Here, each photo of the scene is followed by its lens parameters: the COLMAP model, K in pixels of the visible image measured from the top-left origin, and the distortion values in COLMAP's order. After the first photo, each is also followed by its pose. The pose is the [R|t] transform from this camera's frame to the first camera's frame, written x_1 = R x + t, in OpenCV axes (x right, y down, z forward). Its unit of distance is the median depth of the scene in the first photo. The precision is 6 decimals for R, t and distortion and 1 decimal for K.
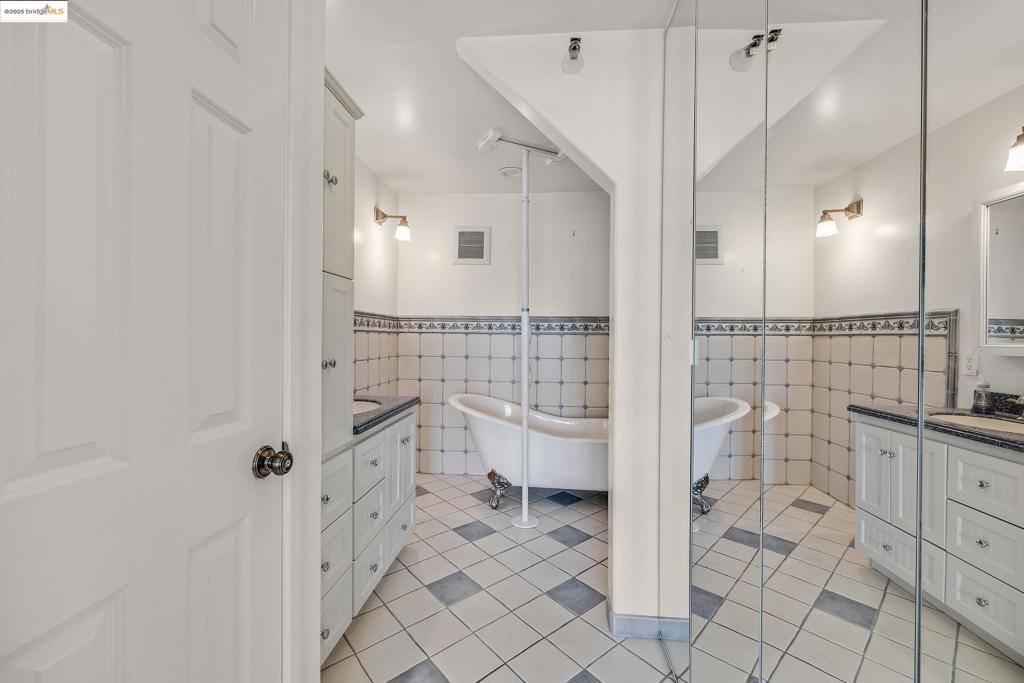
lens RADIAL K [[410.0, 0, 512.9], [0, 410.0, 340.6], [0, 0, 1]] dist [-0.001367, -0.000399]
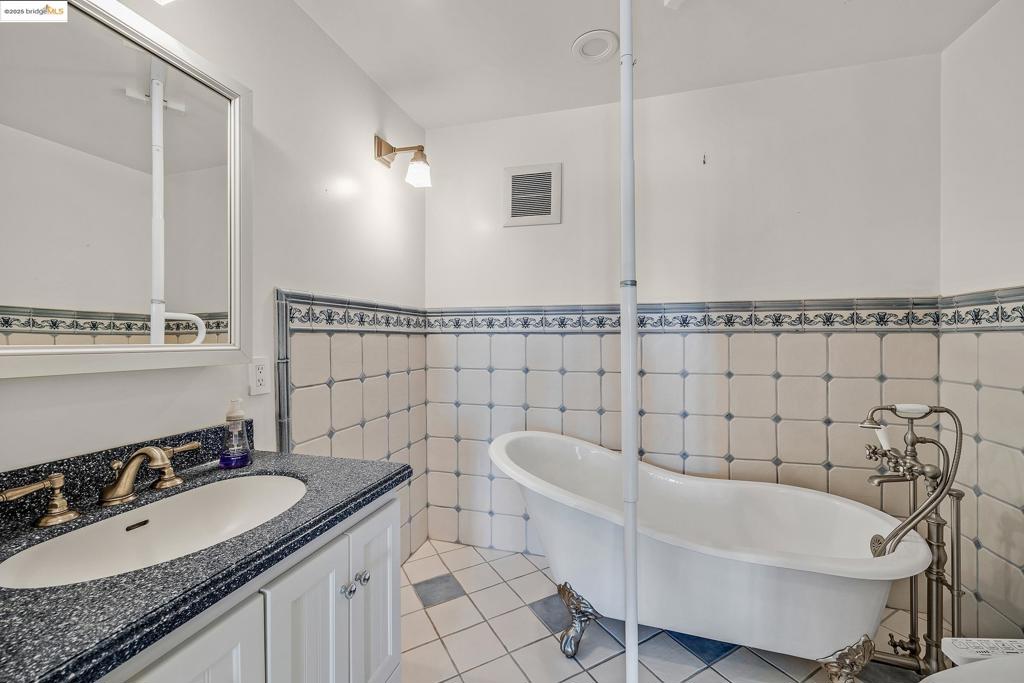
lens RADIAL K [[410.0, 0, 512.9], [0, 410.0, 340.6], [0, 0, 1]] dist [-0.001367, -0.000399]
pose [[0.981120, -0.009724, -0.193154, -0.008987], [0.009636, 0.999953, -0.001395, -0.005732], [0.193158, -0.000493, 0.981167, 0.371517]]
